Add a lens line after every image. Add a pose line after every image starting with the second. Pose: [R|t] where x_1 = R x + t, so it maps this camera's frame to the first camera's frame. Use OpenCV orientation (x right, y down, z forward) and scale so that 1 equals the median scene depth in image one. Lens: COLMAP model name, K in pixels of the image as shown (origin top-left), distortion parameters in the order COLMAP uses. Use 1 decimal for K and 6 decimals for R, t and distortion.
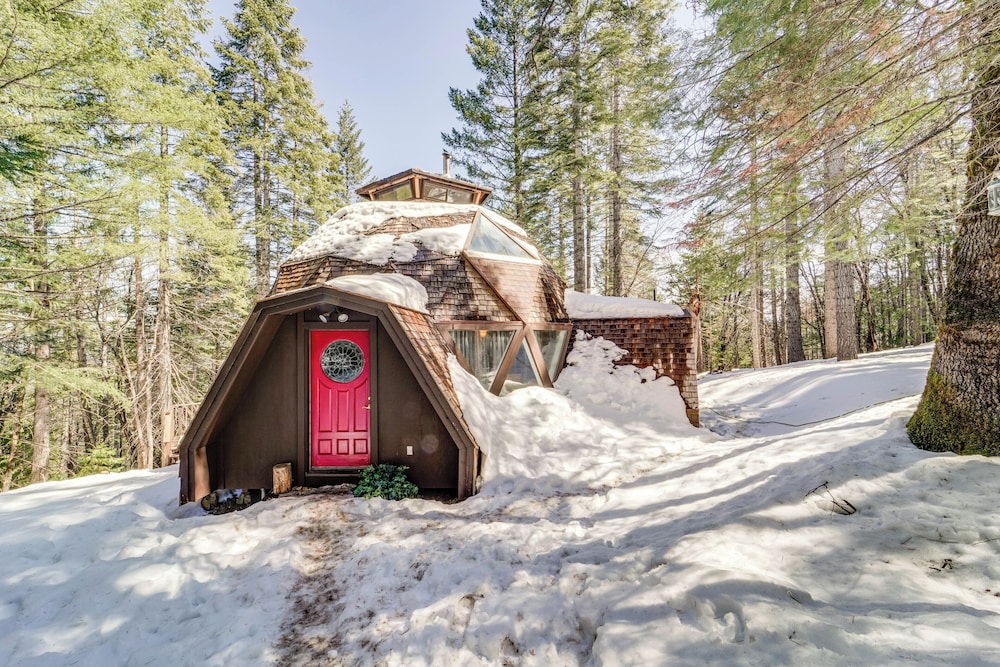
lens RADIAL K [[444.6, 0, 500.0], [0, 444.6, 333.5], [0, 0, 1]] dist [0.000412, 0.000065]
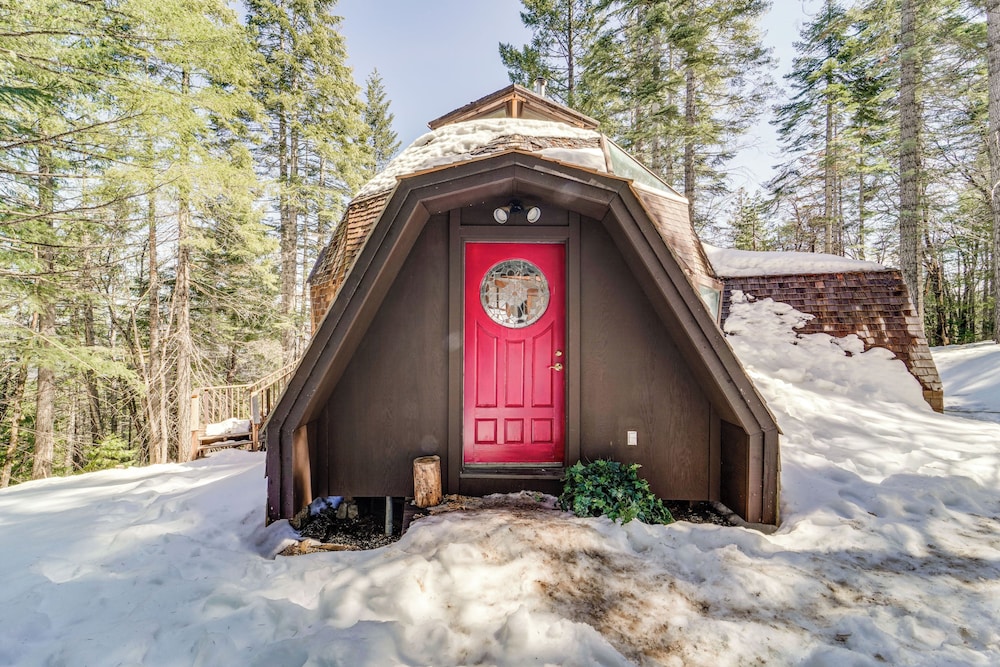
lens RADIAL K [[446.6, 0, 500.0], [0, 446.6, 333.5], [0, 0, 1]] dist [0.000741, -0.000029]
pose [[0.999886, 0.011184, -0.010123, -0.228728], [-0.011164, 0.999936, 0.002018, 0.072599], [0.010145, -0.001905, 0.999947, 0.232744]]
